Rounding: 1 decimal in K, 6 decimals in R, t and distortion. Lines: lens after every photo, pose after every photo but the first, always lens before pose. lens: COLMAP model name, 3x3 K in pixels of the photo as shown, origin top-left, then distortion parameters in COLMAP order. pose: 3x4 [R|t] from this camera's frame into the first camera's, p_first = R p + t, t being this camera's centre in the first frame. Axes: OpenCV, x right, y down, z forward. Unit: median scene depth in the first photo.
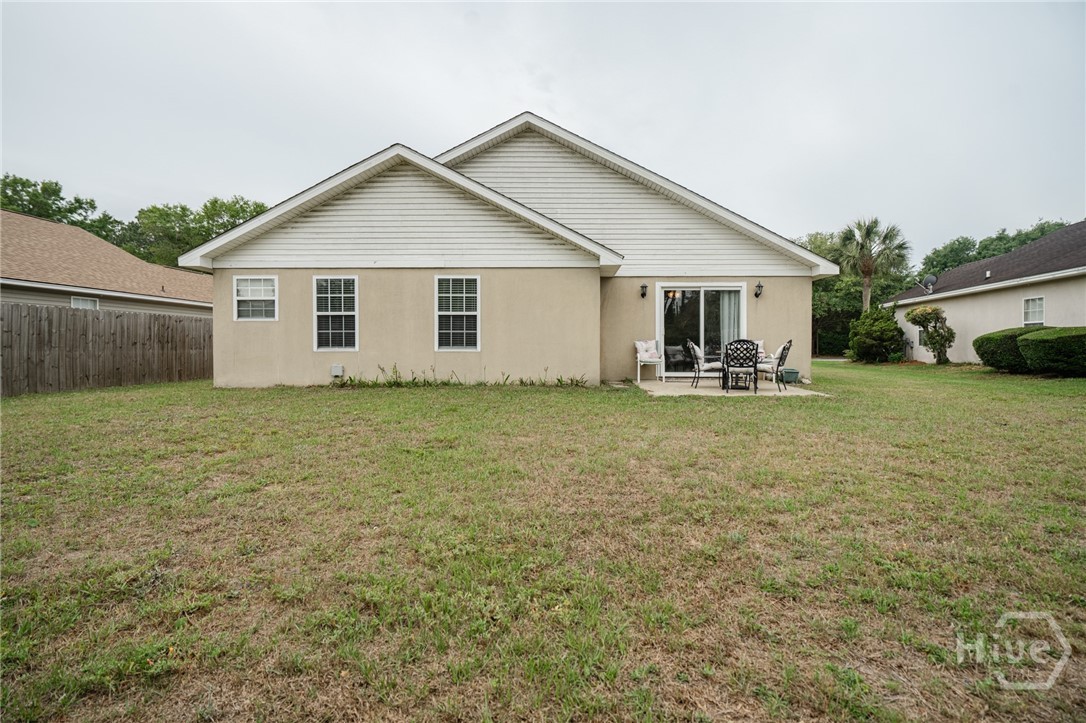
lens RADIAL K [[500.1, 0, 542.9], [0, 500.1, 358.9], [0, 0, 1]] dist [-0.006970, 0.003437]
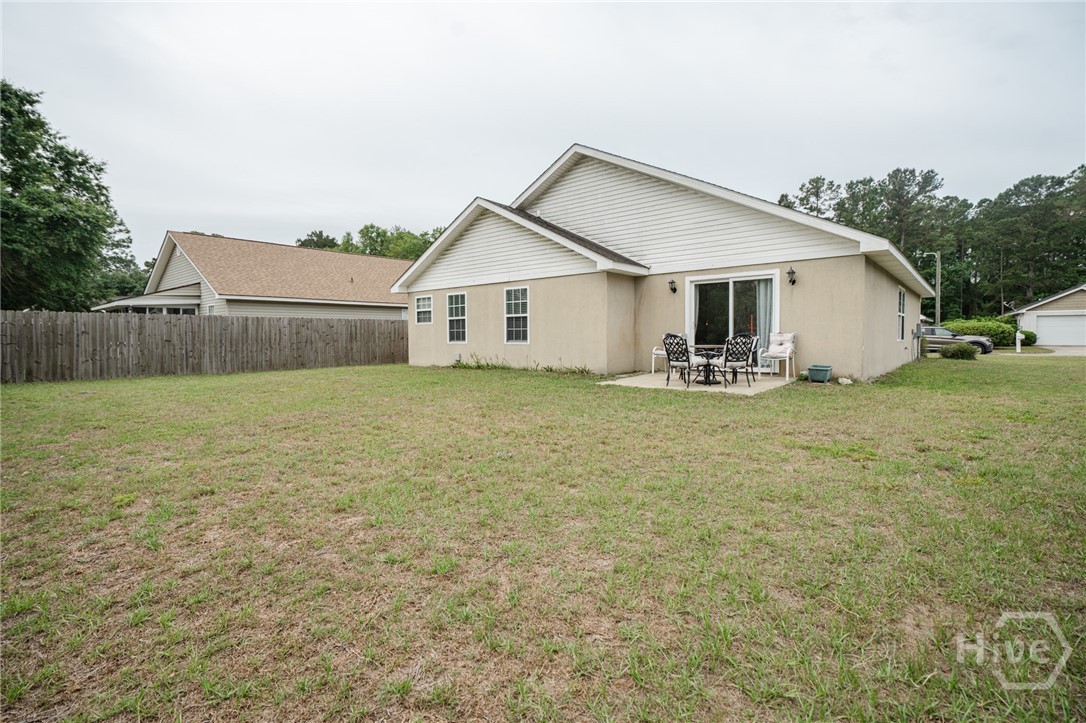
lens RADIAL K [[500.1, 0, 543.0], [0, 500.1, 355.7], [0, 0, 1]] dist [-0.006970, 0.003437]
pose [[0.758314, 0.019877, -0.651586, 0.744250], [-0.012035, 0.999792, 0.016492, -0.007125], [0.651778, -0.004664, 0.758395, 0.041713]]
